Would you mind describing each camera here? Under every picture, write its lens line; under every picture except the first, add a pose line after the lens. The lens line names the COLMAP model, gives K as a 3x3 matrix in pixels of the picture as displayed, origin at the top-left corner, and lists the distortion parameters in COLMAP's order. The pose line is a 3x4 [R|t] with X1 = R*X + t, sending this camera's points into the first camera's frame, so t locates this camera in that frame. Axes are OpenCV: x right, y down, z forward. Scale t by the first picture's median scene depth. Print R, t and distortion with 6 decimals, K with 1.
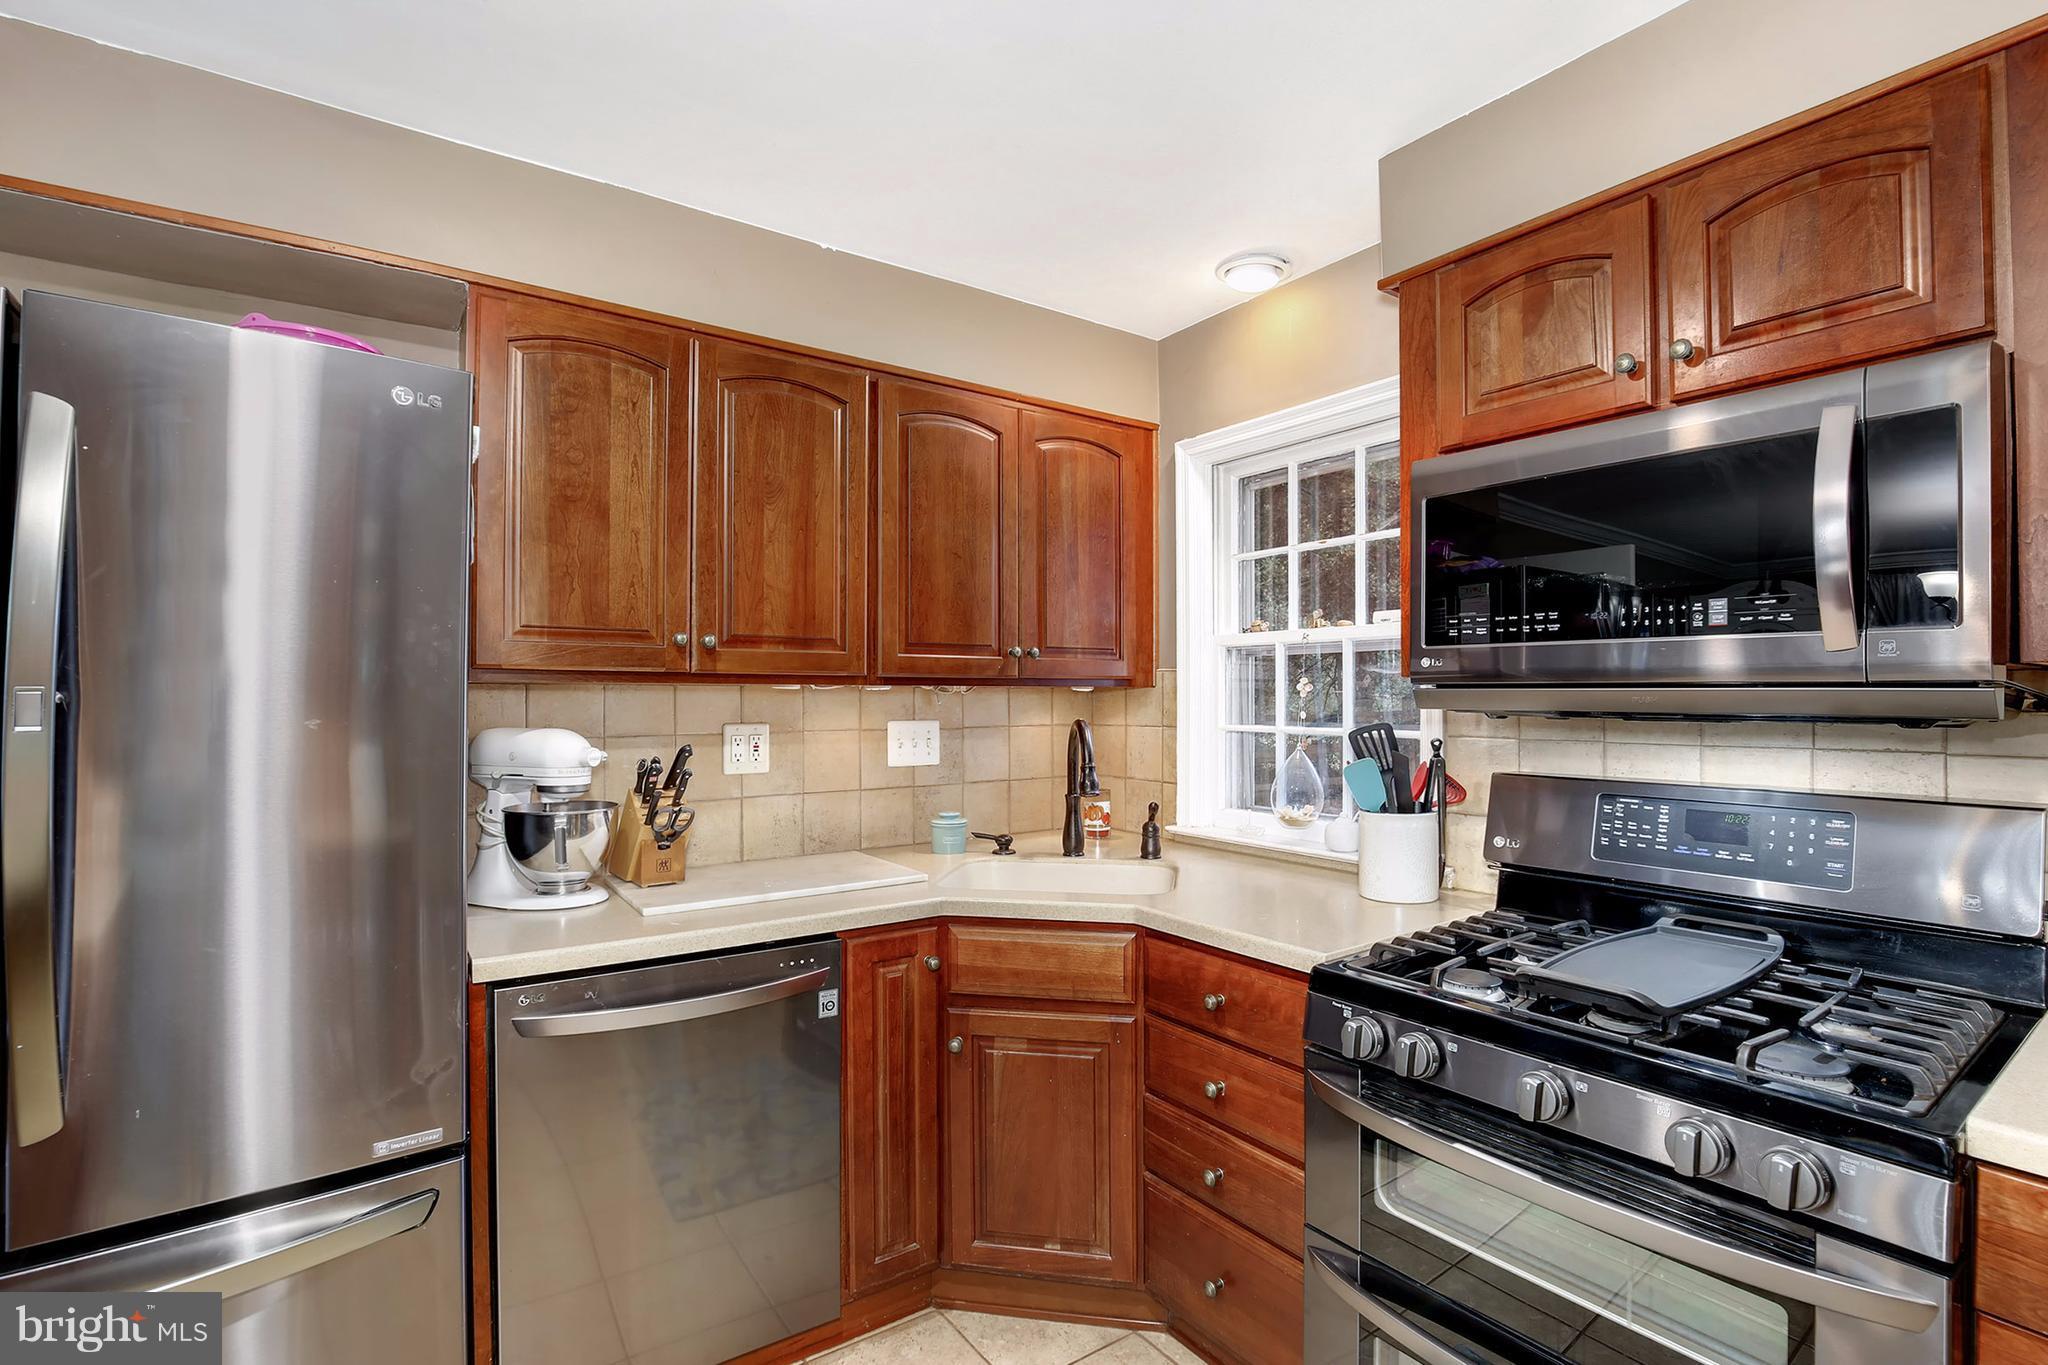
lens RADIAL K [[949.0, 0, 1028.9], [0, 949.0, 688.6], [0, 0, 1]] dist [-0.023103, 0.001911]
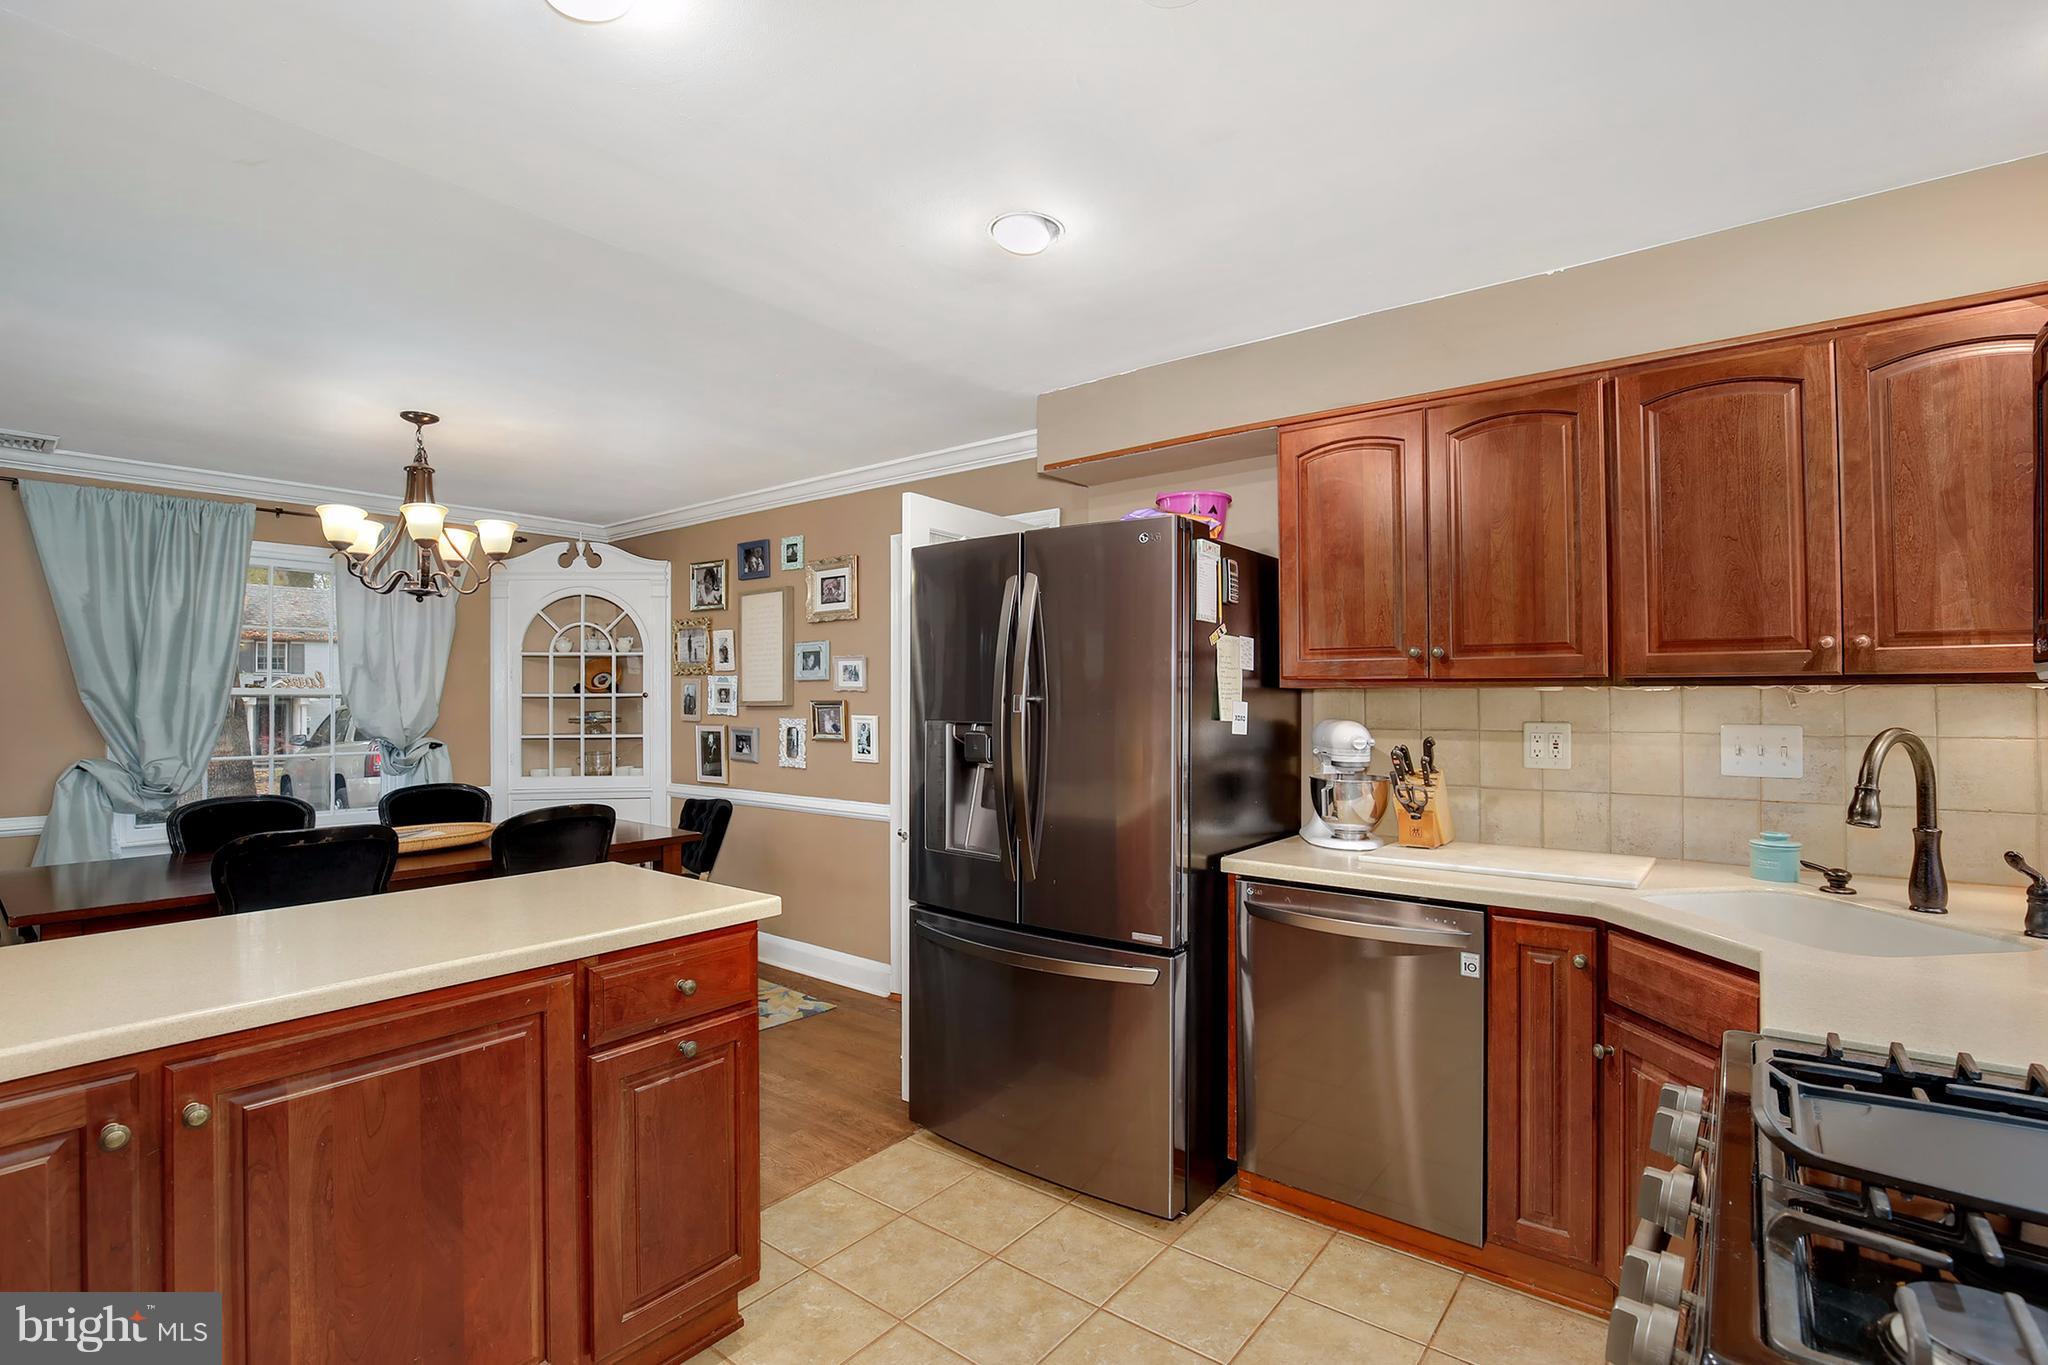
lens RADIAL K [[949.0, 0, 1014.4], [0, 949.0, 675.2], [0, 0, 1]] dist [-0.023103, 0.001911]
pose [[0.279333, -0.020778, -0.959969, 0.713818], [0.008984, 0.999779, -0.019025, -0.002589], [0.960152, -0.003310, 0.279458, 0.142521]]
